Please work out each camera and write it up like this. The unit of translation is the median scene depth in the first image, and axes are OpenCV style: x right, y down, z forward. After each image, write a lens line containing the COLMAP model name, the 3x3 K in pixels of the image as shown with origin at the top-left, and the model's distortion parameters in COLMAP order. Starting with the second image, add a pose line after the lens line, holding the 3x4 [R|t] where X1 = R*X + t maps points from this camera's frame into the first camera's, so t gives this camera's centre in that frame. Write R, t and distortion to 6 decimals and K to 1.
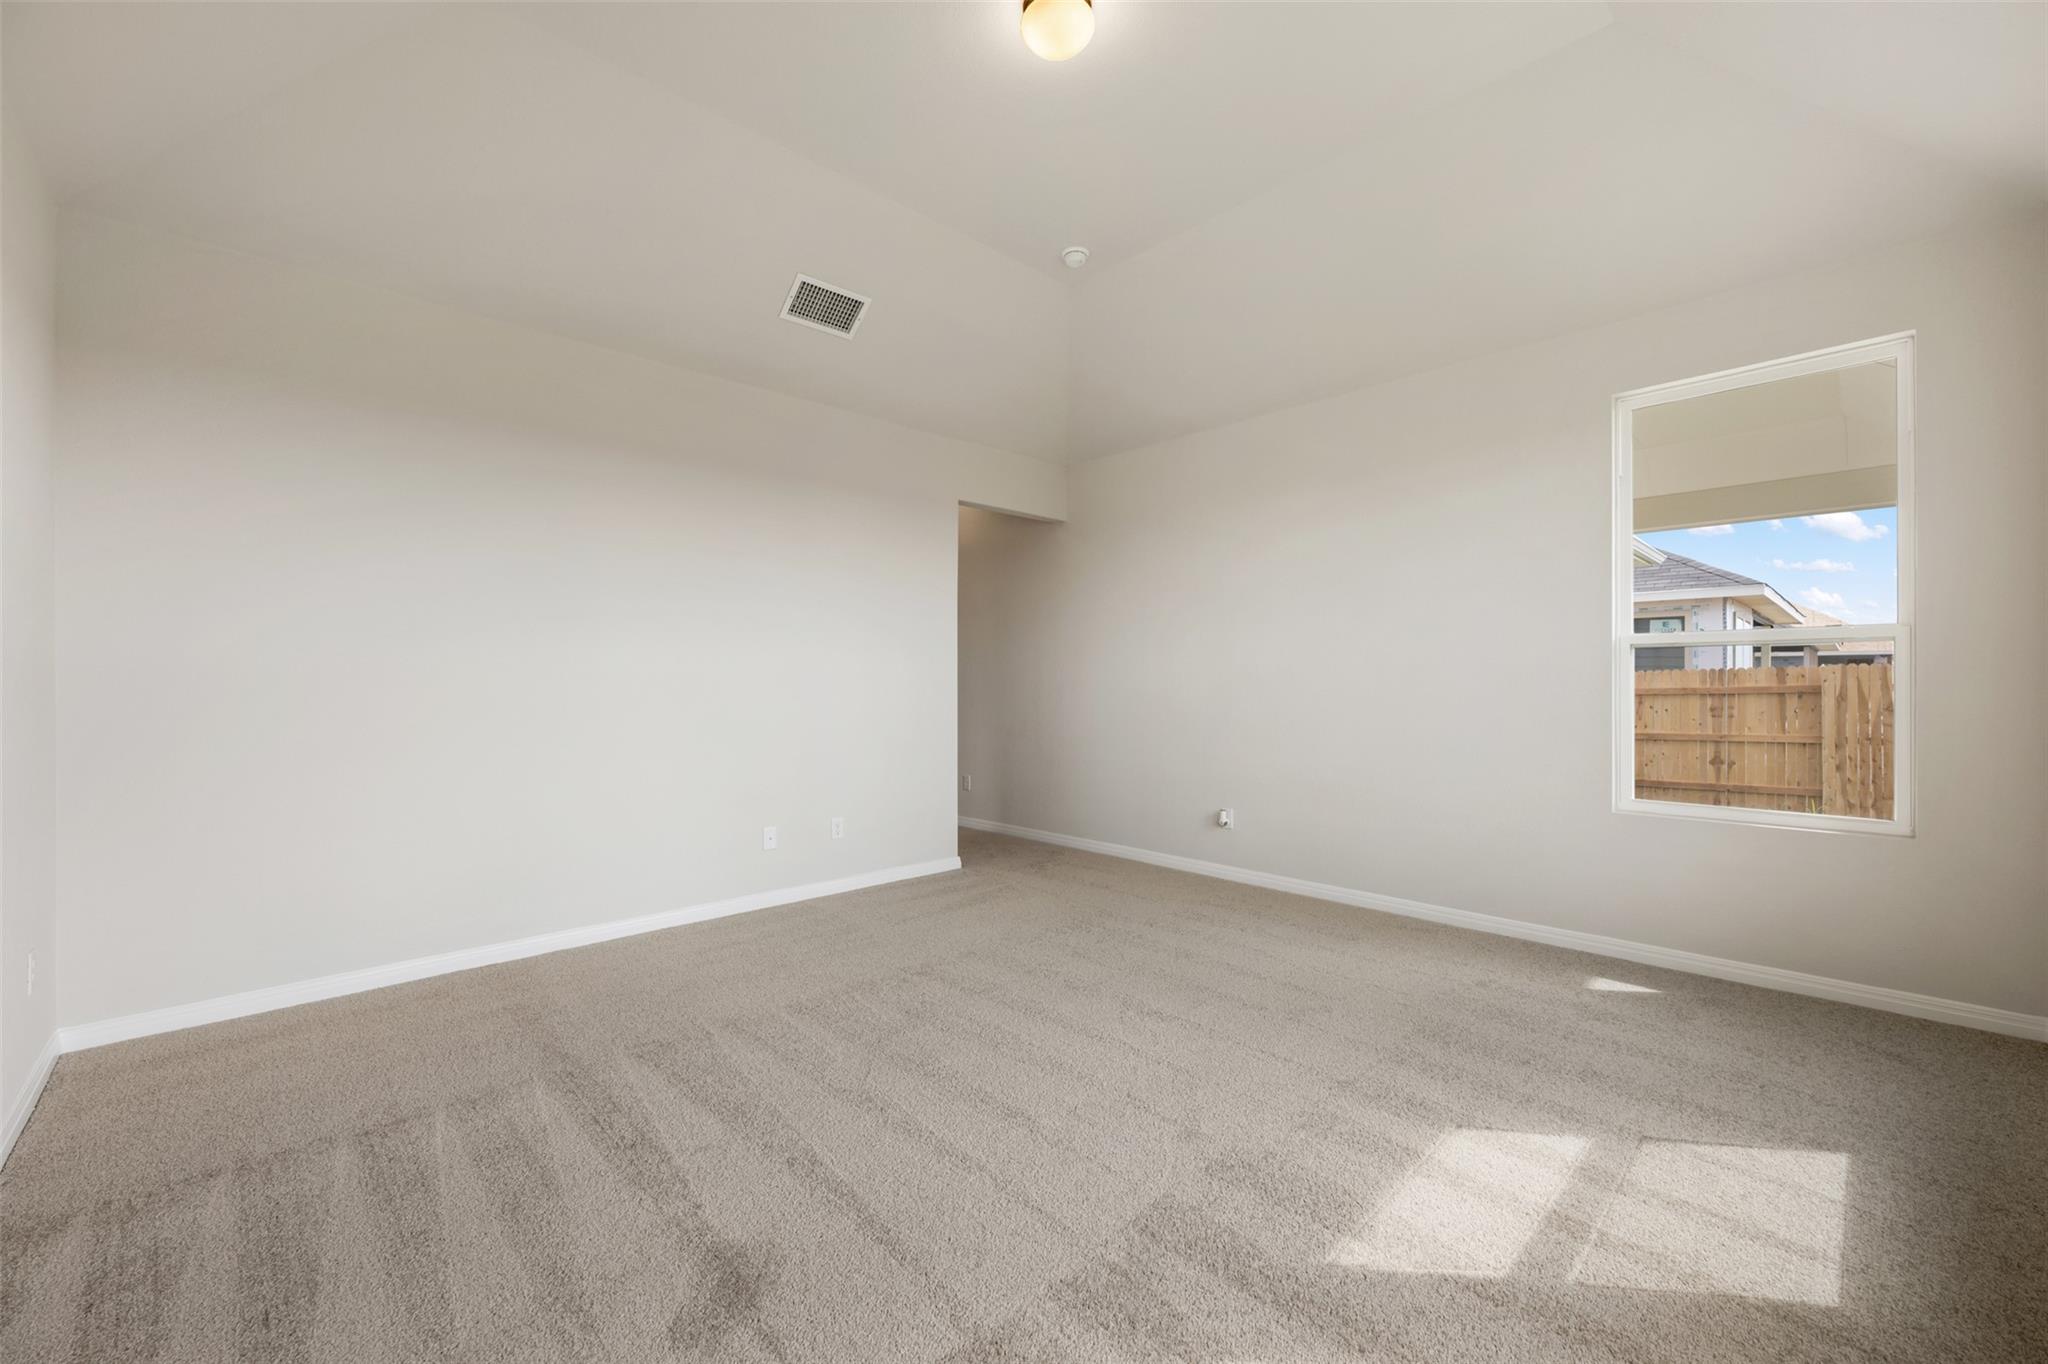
lens RADIAL K [[810.0, 0, 1028.2], [0, 810.0, 681.7], [0, 0, 1]] dist [-0.001855, 0.000588]
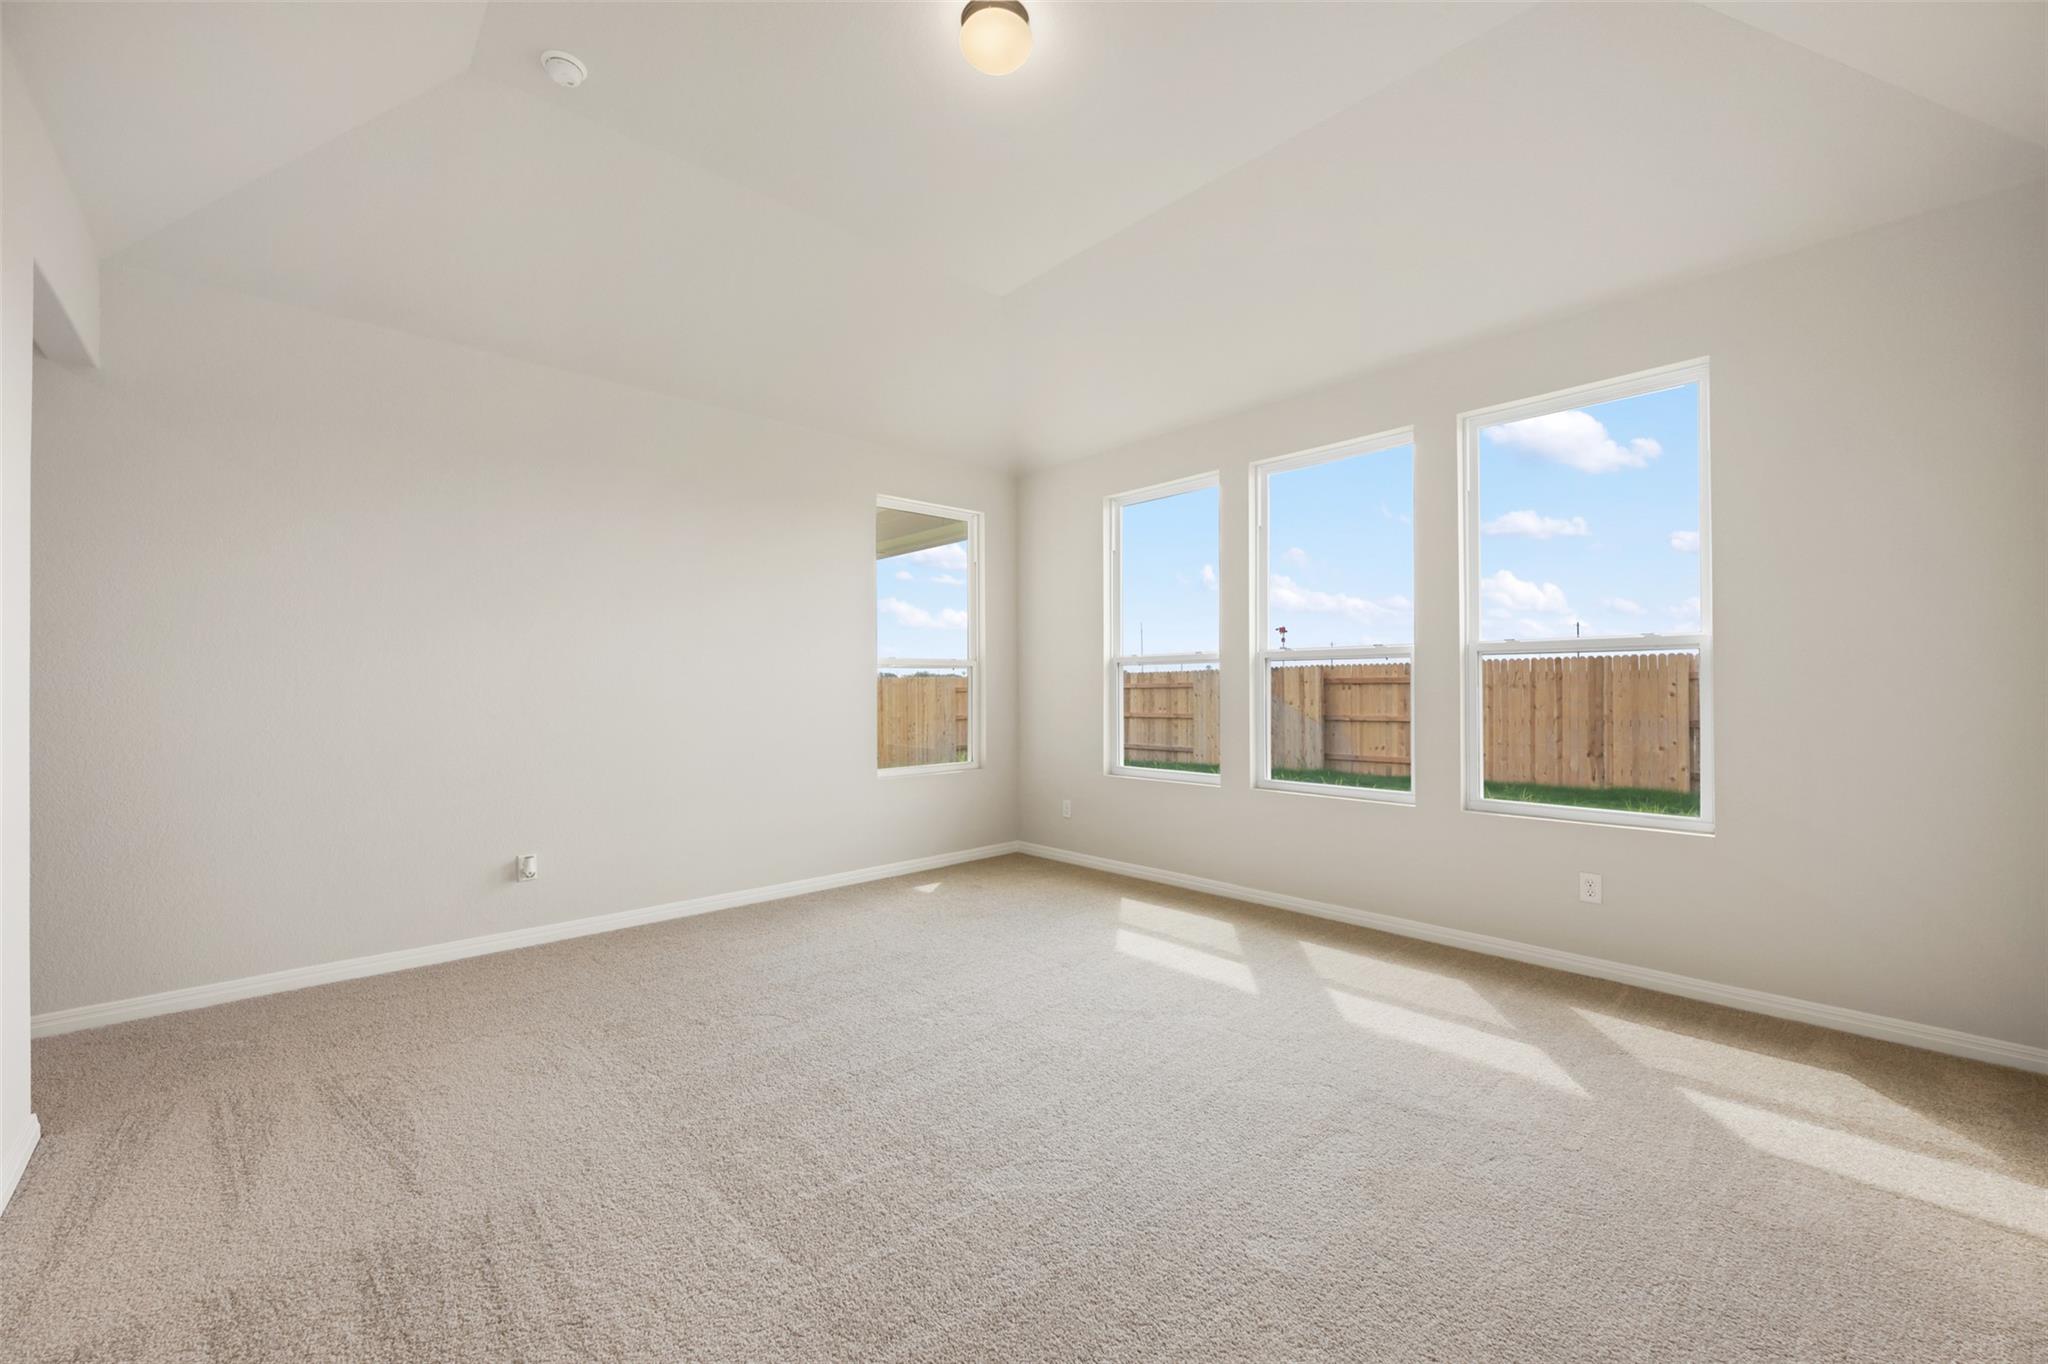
lens RADIAL K [[810.0, 0, 1020.9], [0, 810.0, 692.3], [0, 0, 1]] dist [-0.001855, 0.000588]
pose [[0.011311, -0.007029, 0.999911, -0.847098], [-0.002376, 0.999972, 0.007057, -0.006058], [-0.999933, -0.002455, 0.011294, 0.846365]]
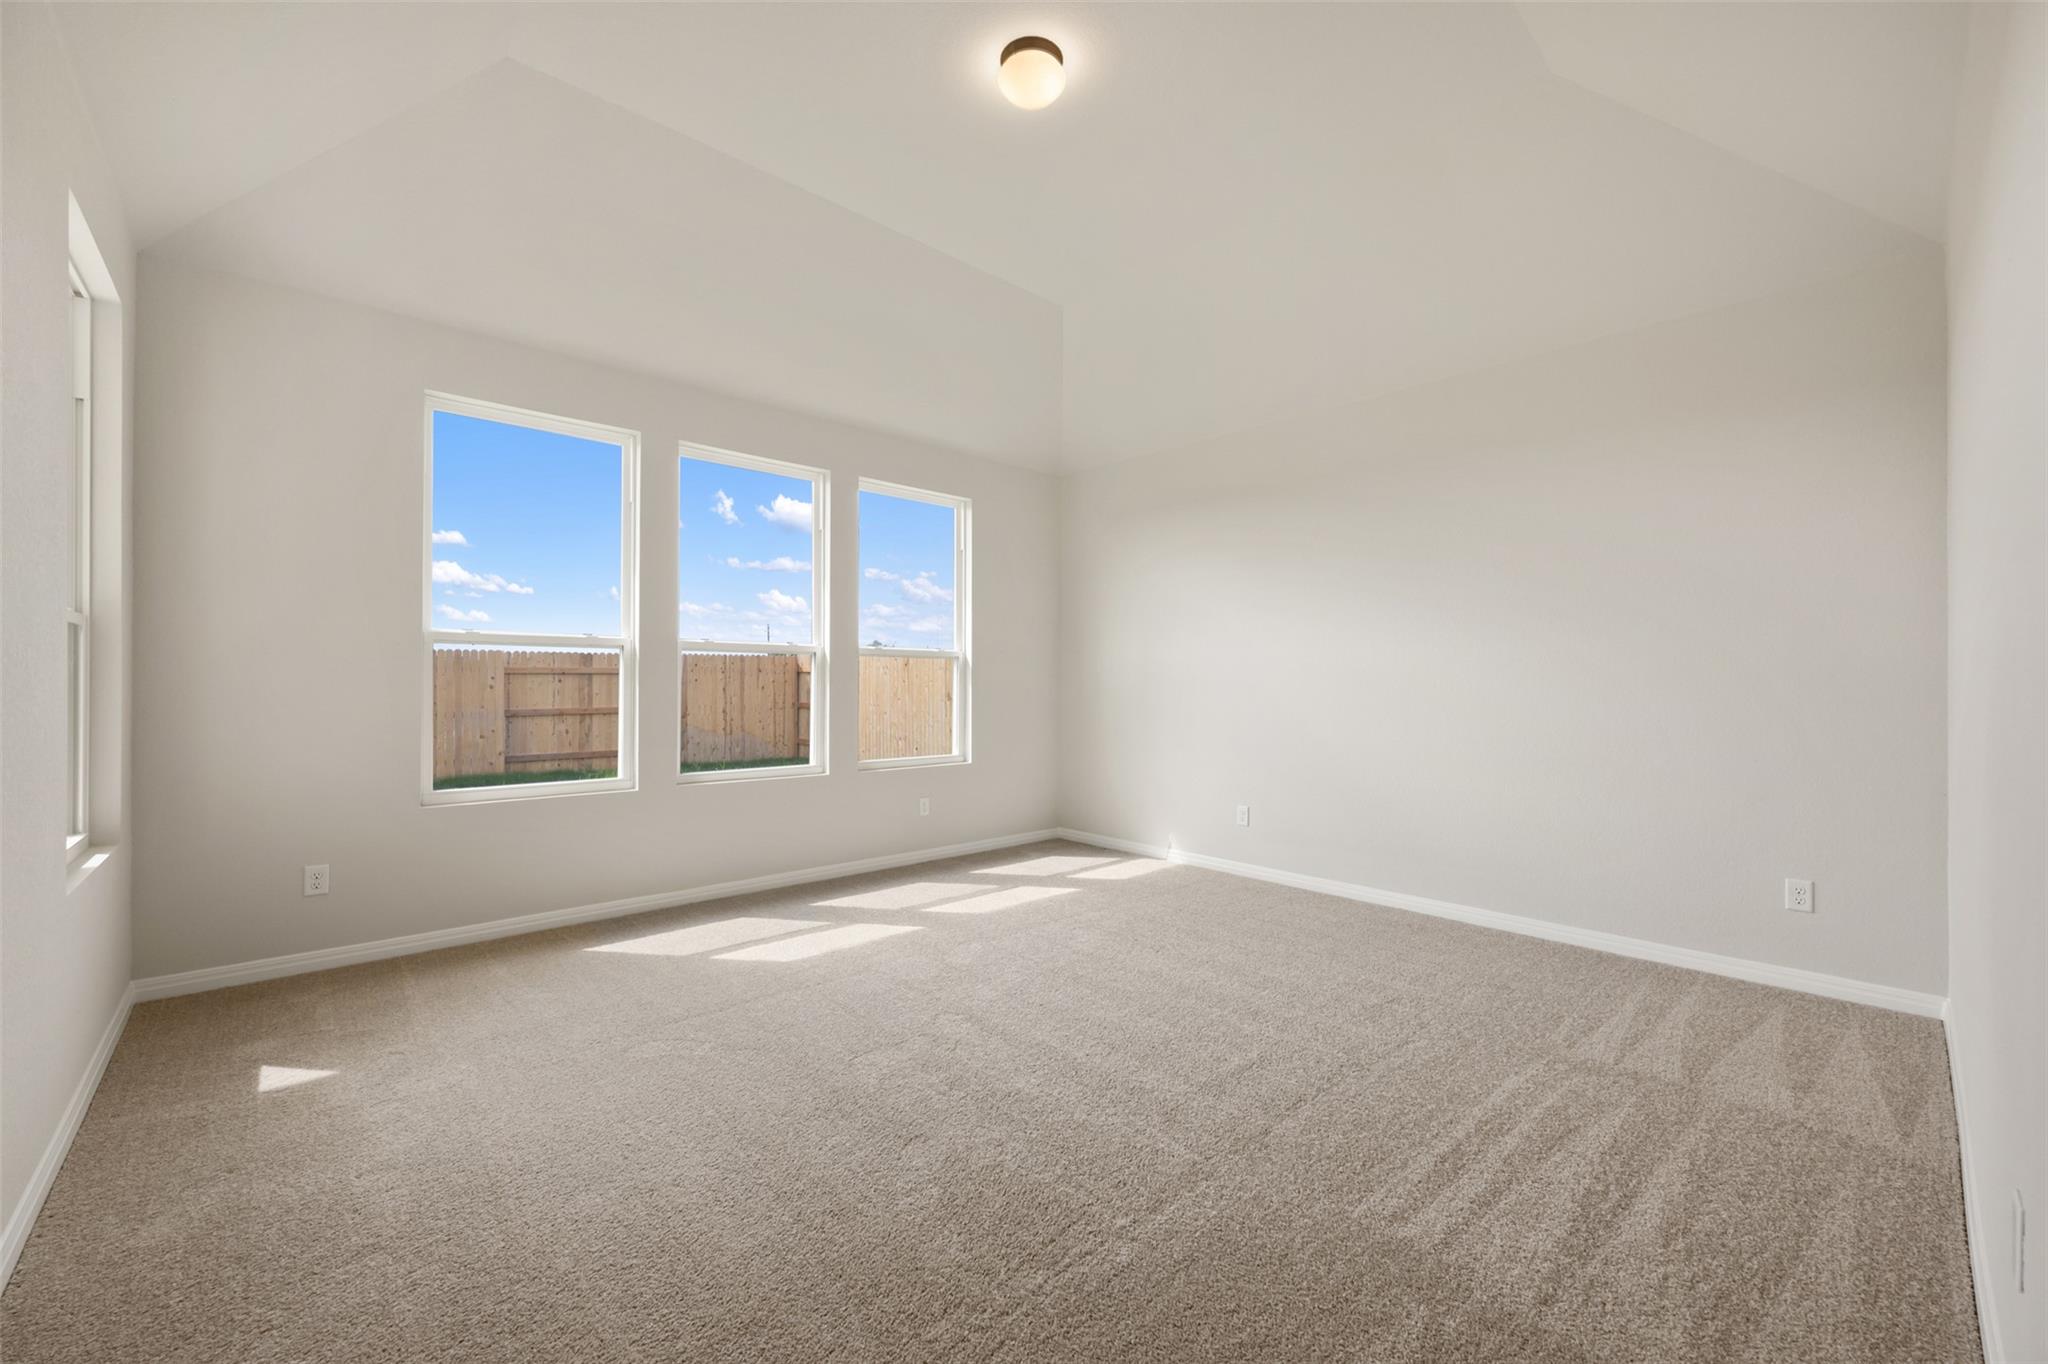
lens RADIAL K [[810.0, 0, 1026.4], [0, 810.0, 680.4], [0, 0, 1]] dist [-0.001855, 0.000588]
pose [[-0.999942, -0.010612, 0.001997, 0.033778], [-0.010635, 0.999876, -0.011622, 0.008177], [-0.001874, -0.011643, -0.999930, 1.844337]]
